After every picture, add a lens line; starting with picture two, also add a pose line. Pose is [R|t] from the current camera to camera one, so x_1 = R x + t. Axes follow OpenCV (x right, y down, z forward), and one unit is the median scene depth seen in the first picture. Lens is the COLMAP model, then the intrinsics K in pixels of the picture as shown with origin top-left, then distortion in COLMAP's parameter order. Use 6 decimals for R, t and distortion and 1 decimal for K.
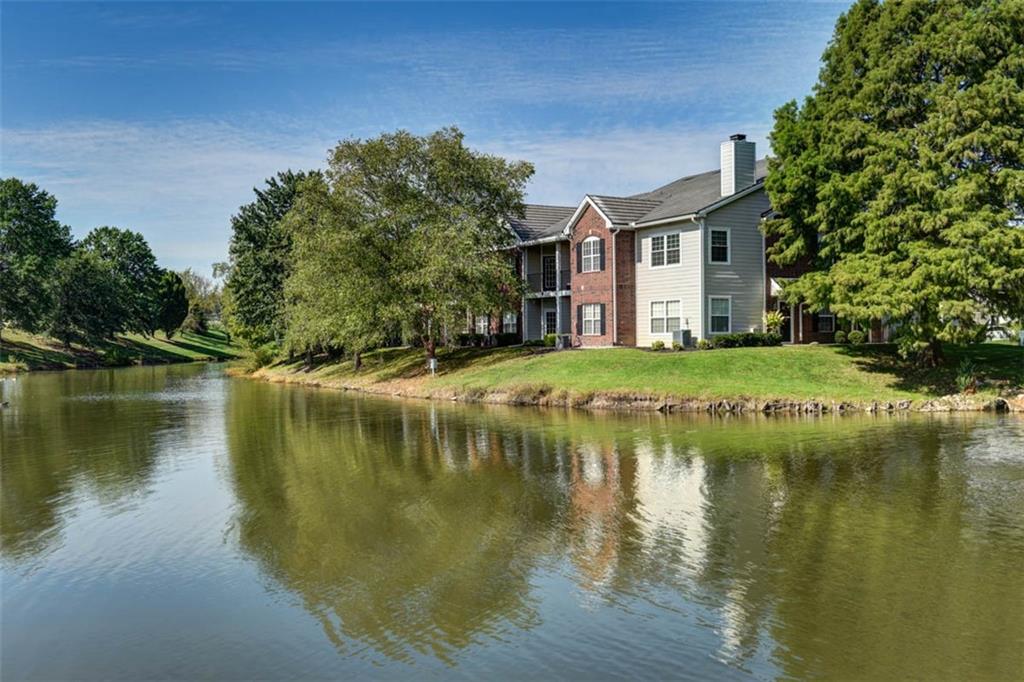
lens RADIAL K [[1012.8, 0, 512.0], [0, 1012.8, 341.0], [0, 0, 1]] dist [0.010462, 0.011891]
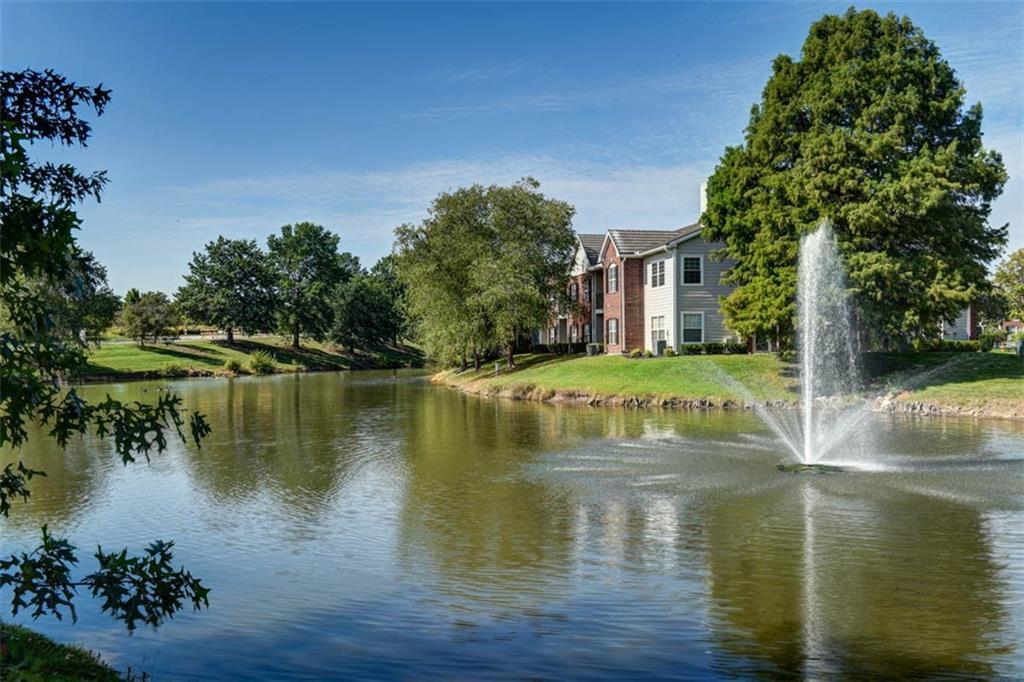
lens RADIAL K [[936.5, 0, 512.0], [0, 936.5, 341.0], [0, 0, 1]] dist [0.020844, 0.009064]
pose [[0.947536, -0.000305, -0.319649, 0.339098], [-0.002183, 0.999970, -0.007426, -0.001334], [0.319642, 0.007734, 0.947507, -0.112596]]
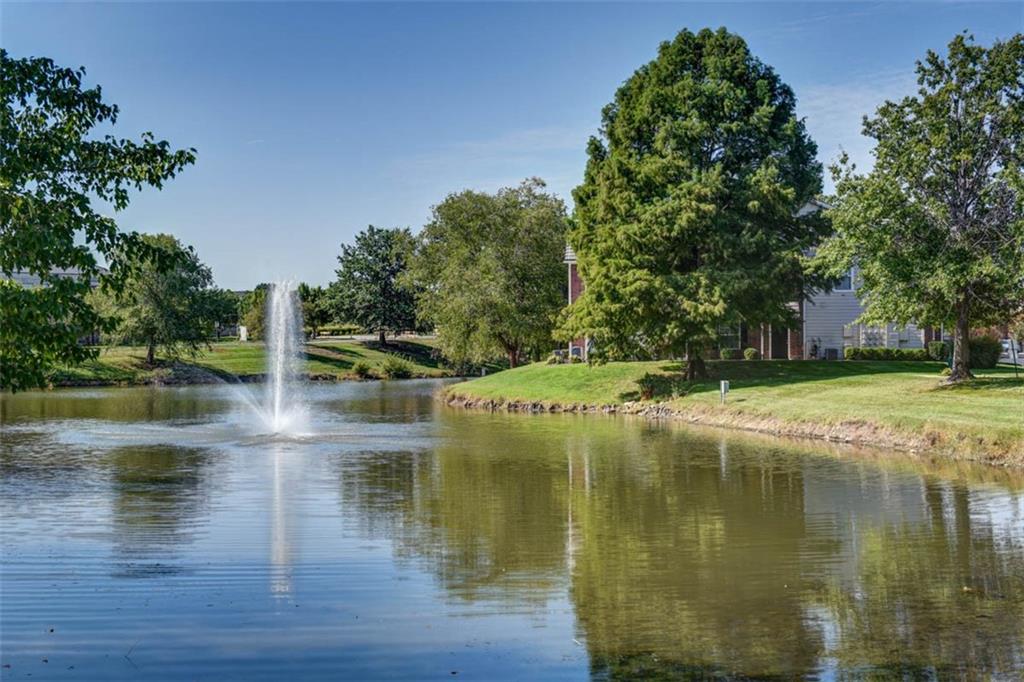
lens RADIAL K [[1293.5, 0, 512.0], [0, 1293.5, 341.0], [0, 0, 1]] dist [0.256048, 0.002321]
pose [[0.799685, 0.001781, -0.600417, 0.997989], [-0.004860, 0.999982, -0.003506, -0.011949], [0.600400, 0.005721, 0.799679, -0.297377]]
